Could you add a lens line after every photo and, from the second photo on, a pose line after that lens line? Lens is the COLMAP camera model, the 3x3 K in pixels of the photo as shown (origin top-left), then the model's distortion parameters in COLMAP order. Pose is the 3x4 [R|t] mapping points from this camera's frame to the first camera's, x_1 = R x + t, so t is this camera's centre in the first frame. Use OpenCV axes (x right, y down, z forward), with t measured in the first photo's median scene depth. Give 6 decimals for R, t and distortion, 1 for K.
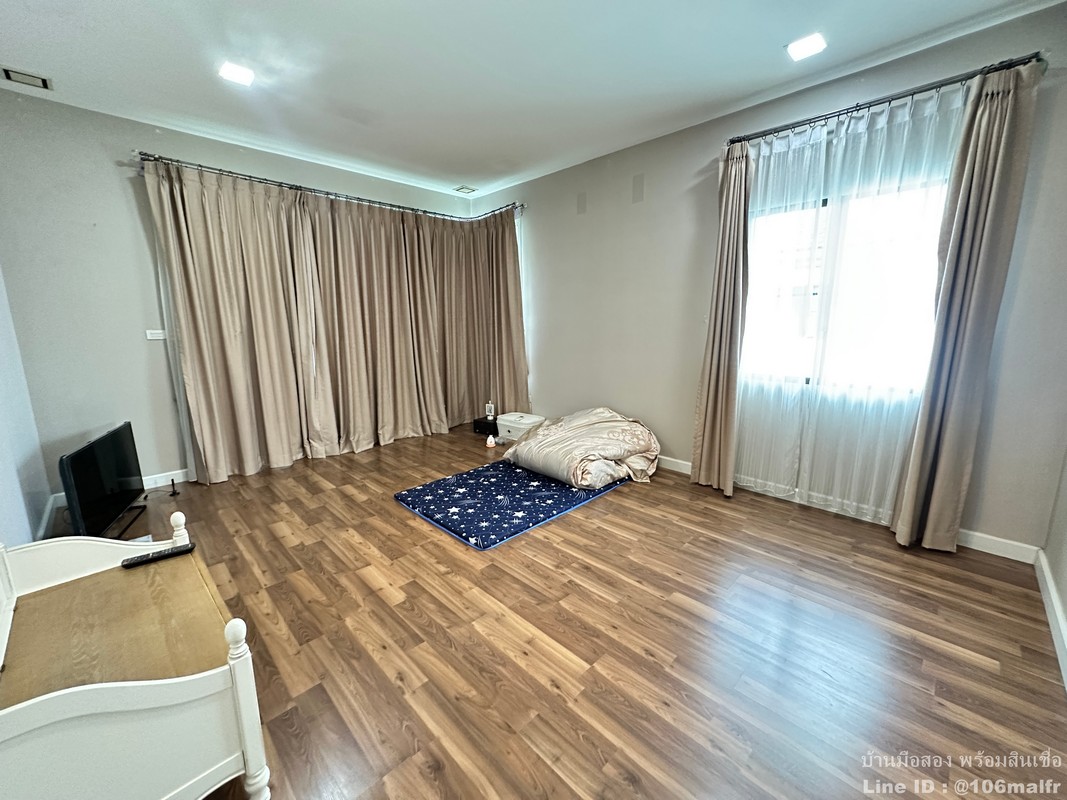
lens RADIAL K [[431.8, 0, 527.9], [0, 431.8, 394.5], [0, 0, 1]] dist [-0.006617, 0.001649]
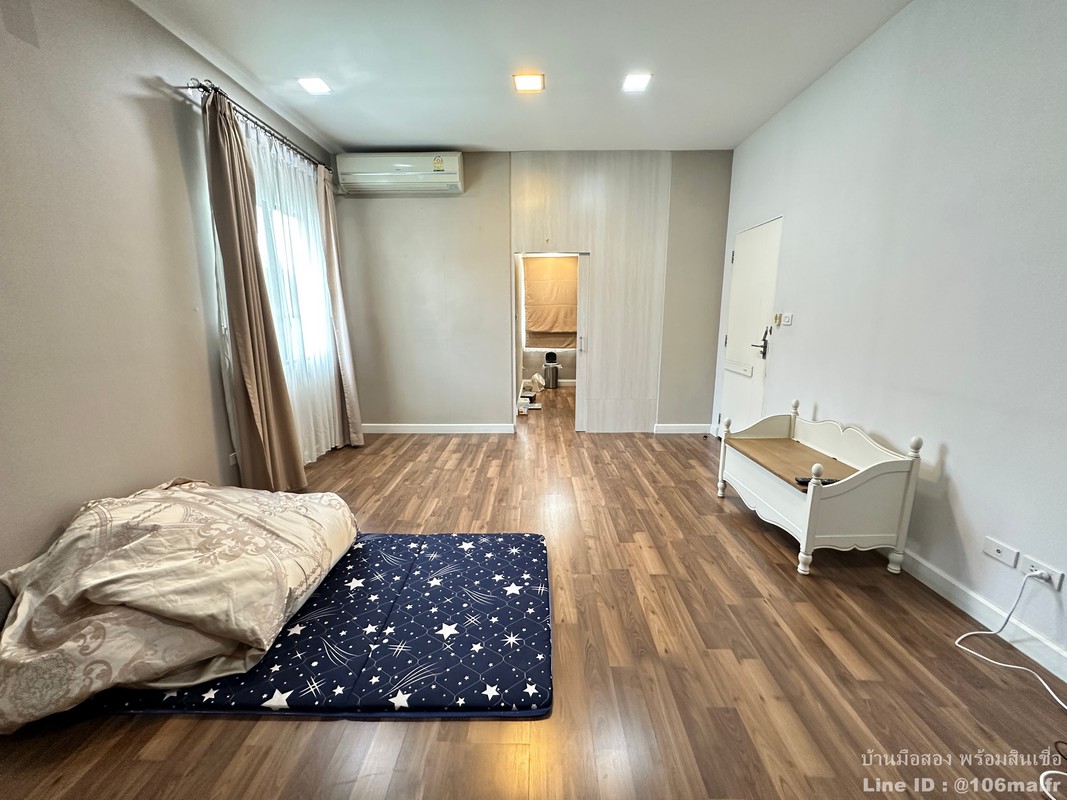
lens RADIAL K [[431.8, 0, 533.4], [0, 431.8, 401.1], [0, 0, 1]] dist [-0.006617, 0.001649]
pose [[-0.713535, -0.131379, 0.688191, -0.693453], [0.125851, 0.942250, 0.310366, -0.234871], [-0.689223, 0.308067, -0.655794, 1.500054]]
